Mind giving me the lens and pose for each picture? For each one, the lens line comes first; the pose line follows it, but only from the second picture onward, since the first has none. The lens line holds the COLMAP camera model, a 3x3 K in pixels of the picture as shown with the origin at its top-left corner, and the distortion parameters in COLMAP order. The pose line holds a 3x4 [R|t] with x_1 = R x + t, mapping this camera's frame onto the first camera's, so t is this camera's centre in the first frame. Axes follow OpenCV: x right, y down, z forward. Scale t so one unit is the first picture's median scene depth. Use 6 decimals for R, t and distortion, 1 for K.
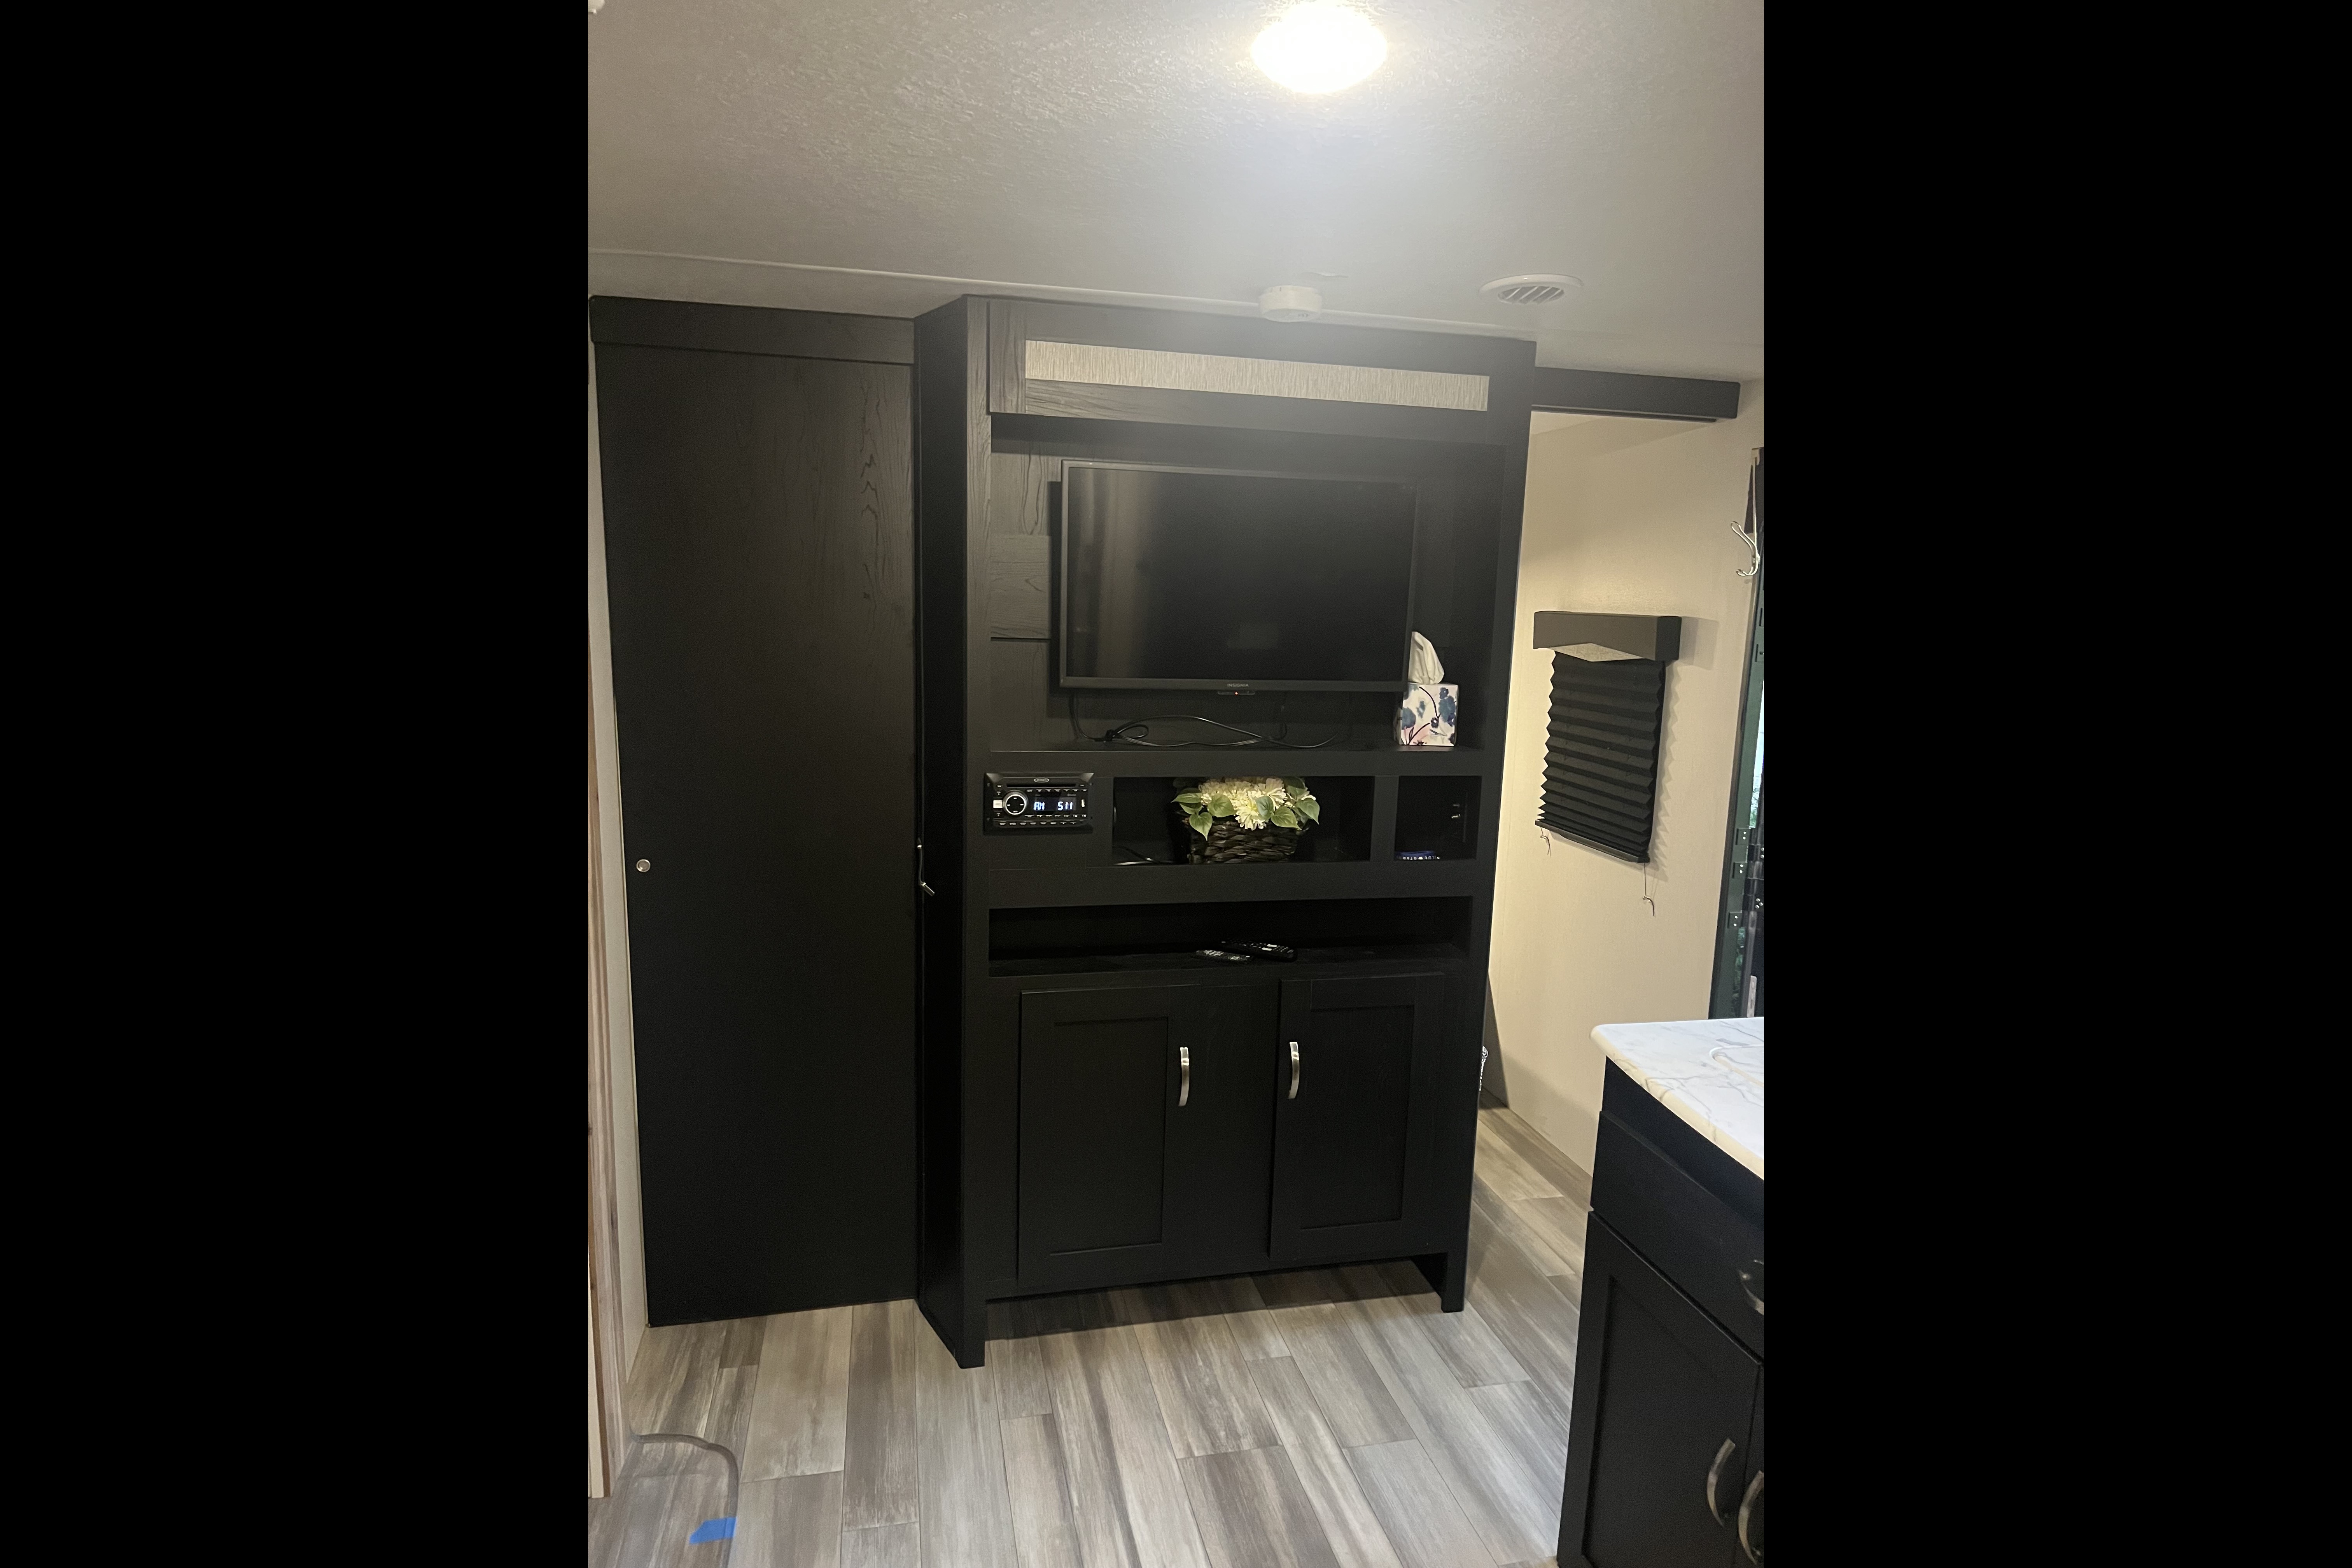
lens RADIAL K [[1217.1, 0, 1161.8], [0, 1217.1, 797.0], [0, 0, 1]] dist [0.047600, -0.001351]
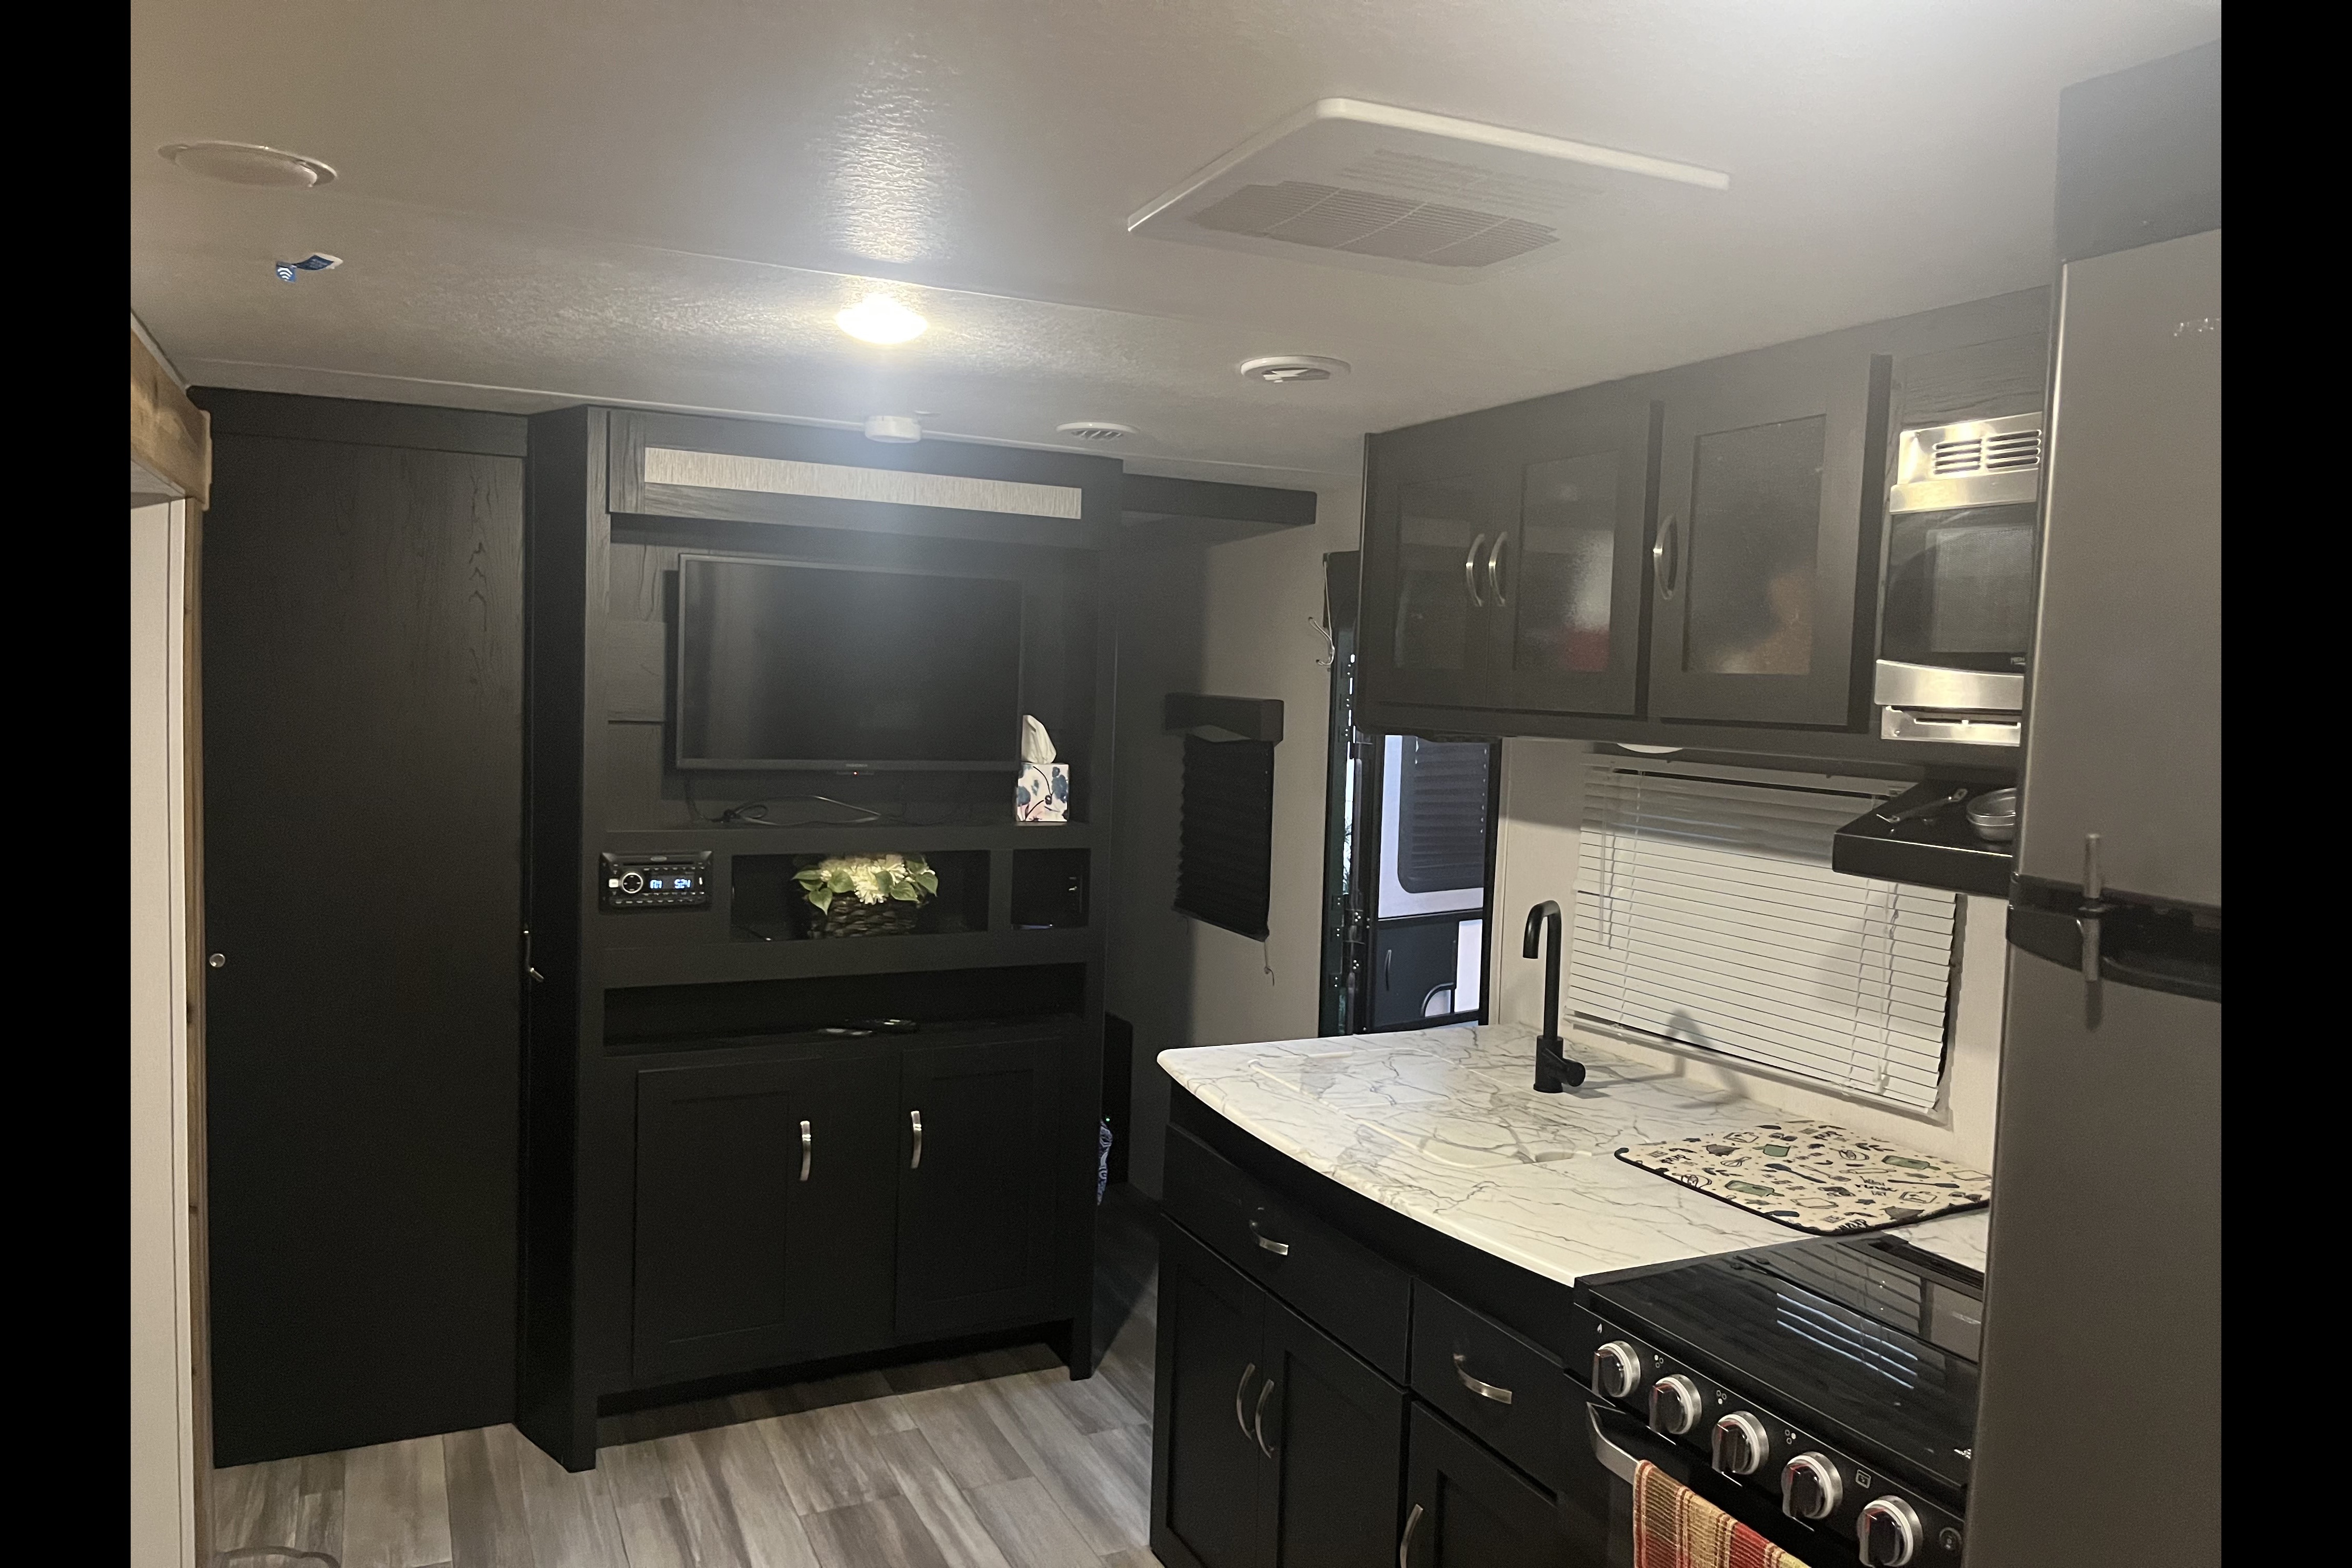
lens RADIAL K [[1590.6, 0, 1195.1], [0, 1590.6, 762.5], [0, 0, 1]] dist [0.033842, -0.058870]
pose [[0.969853, -0.008132, 0.243555, 0.011650], [0.032341, 0.994898, -0.095566, 0.045196], [-0.241535, 0.100562, 0.965167, -0.387377]]
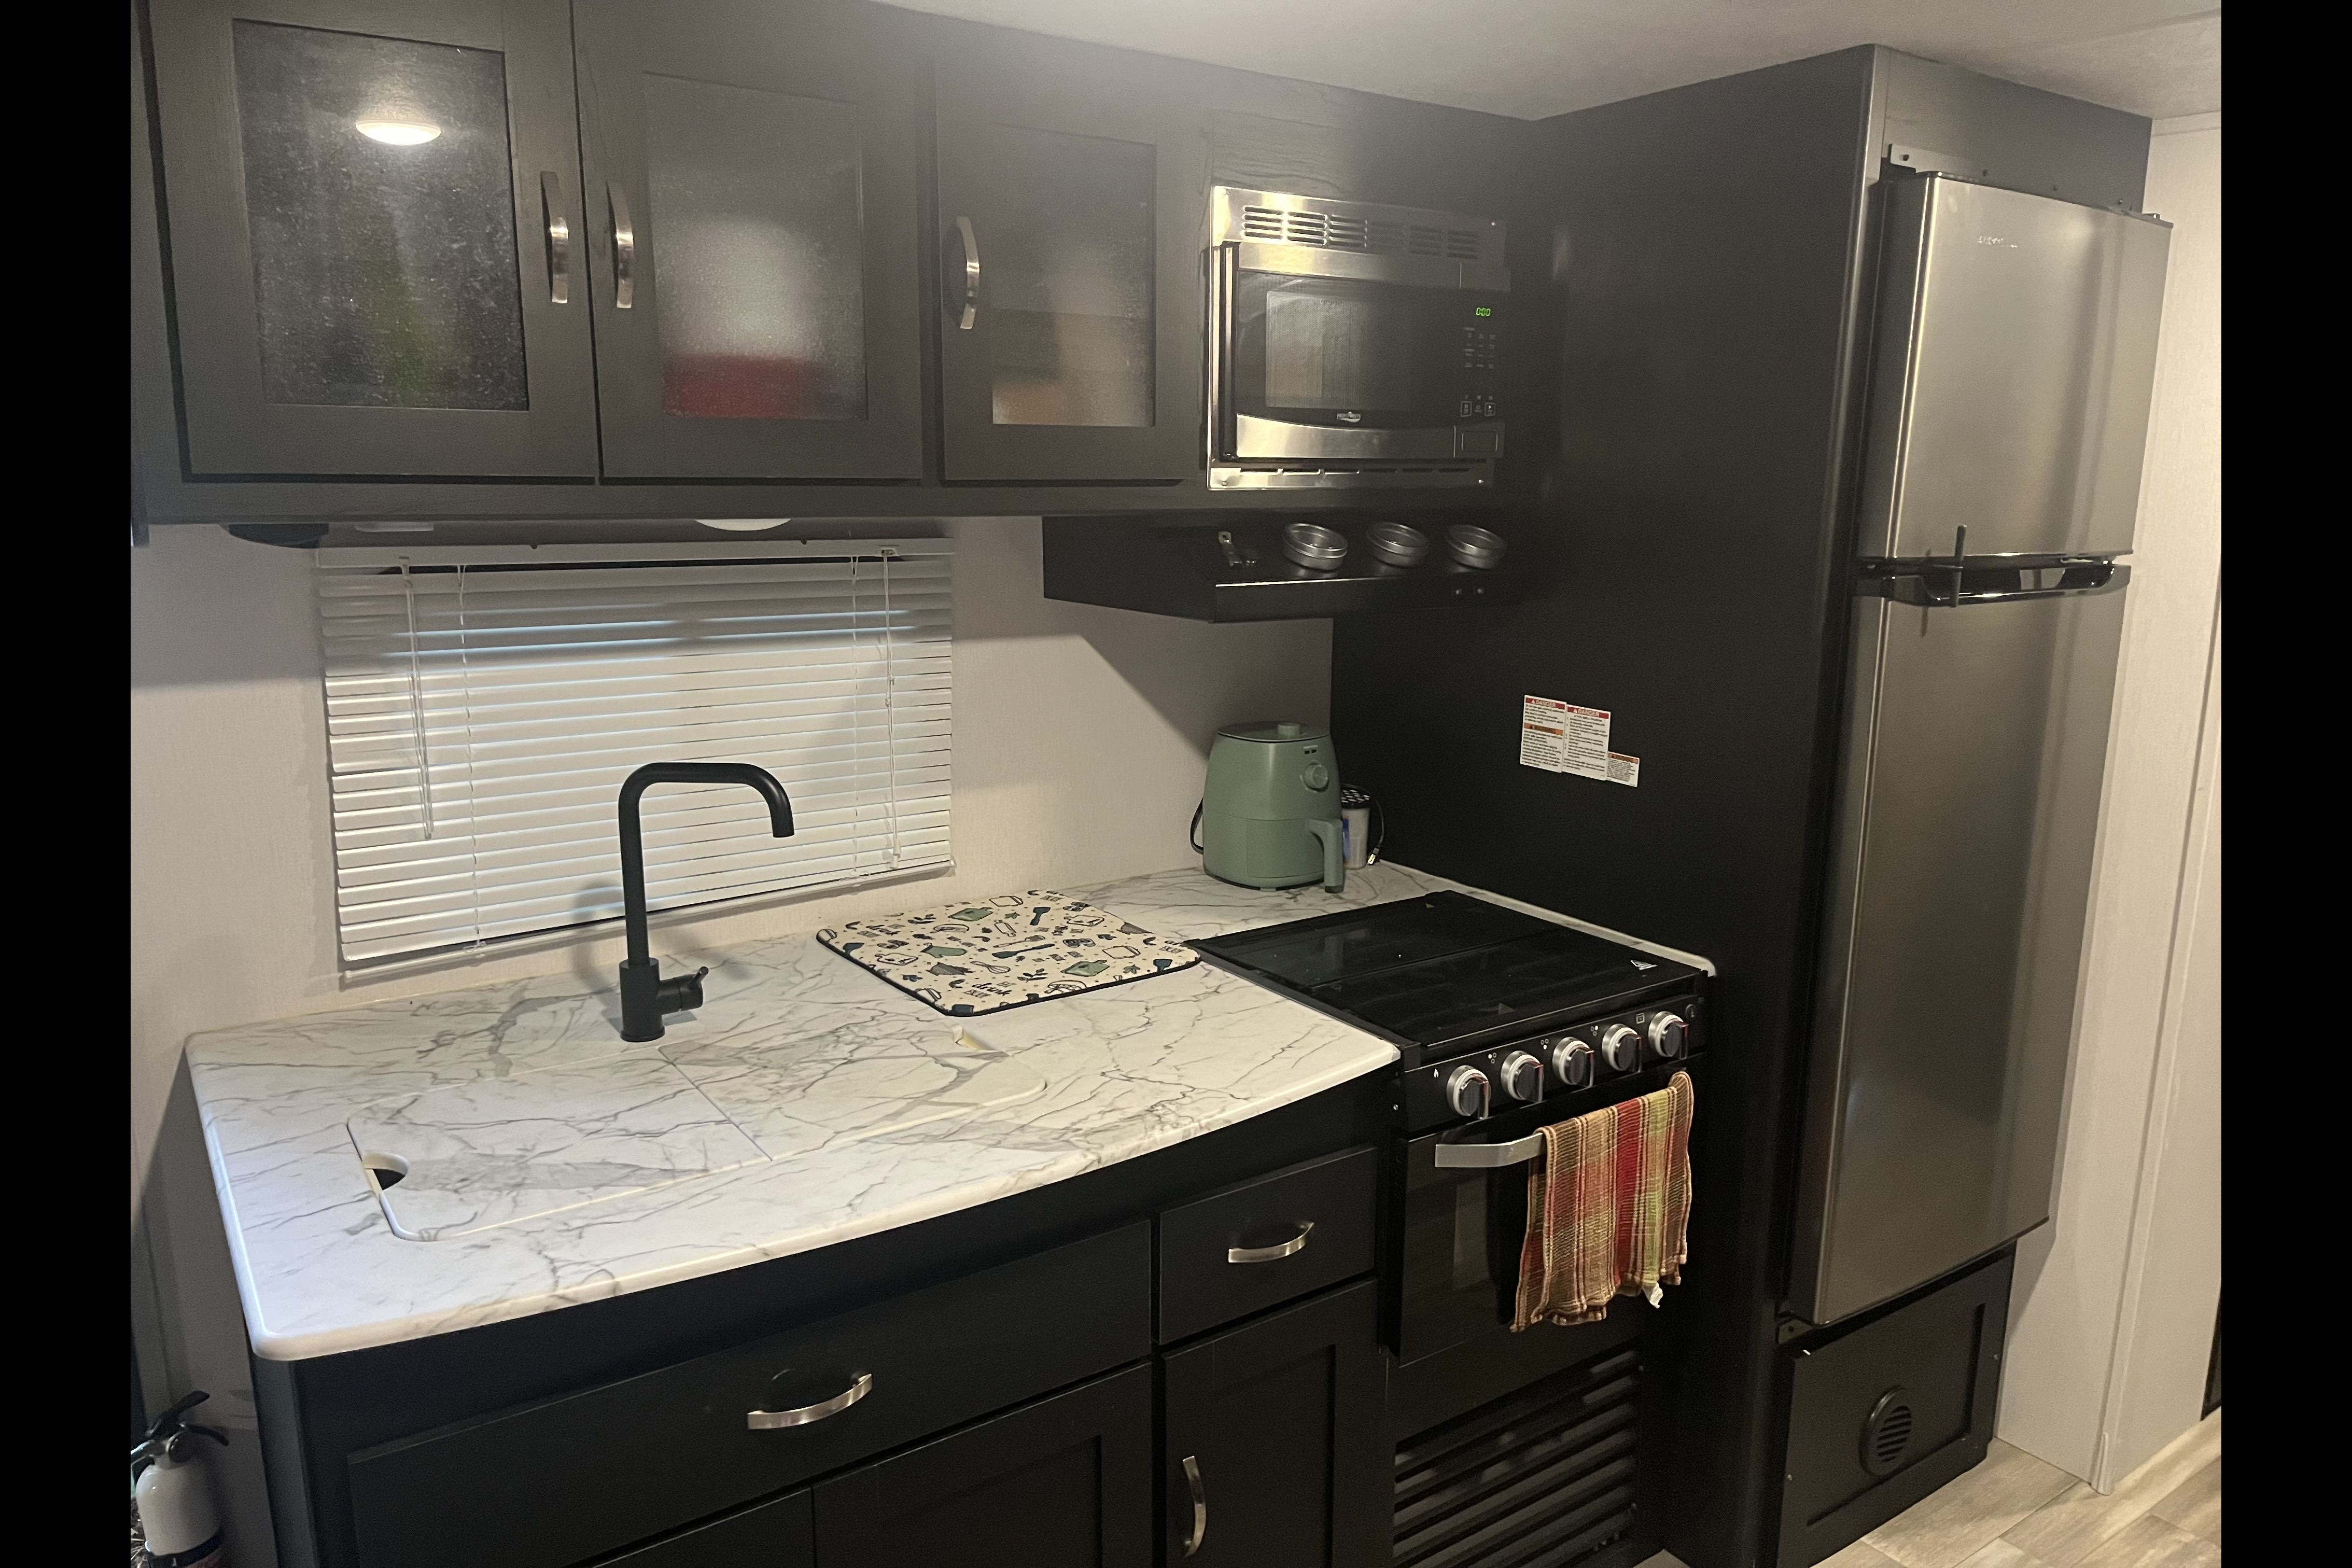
lens RADIAL K [[1590.6, 0, 1167.8], [0, 1590.6, 774.4], [0, 0, 1]] dist [0.033842, -0.058870]
pose [[-0.364894, -0.208447, 0.907415, -0.250935], [0.135595, 0.952327, 0.273290, -0.124547], [-0.921122, 0.222763, -0.319234, 0.640628]]
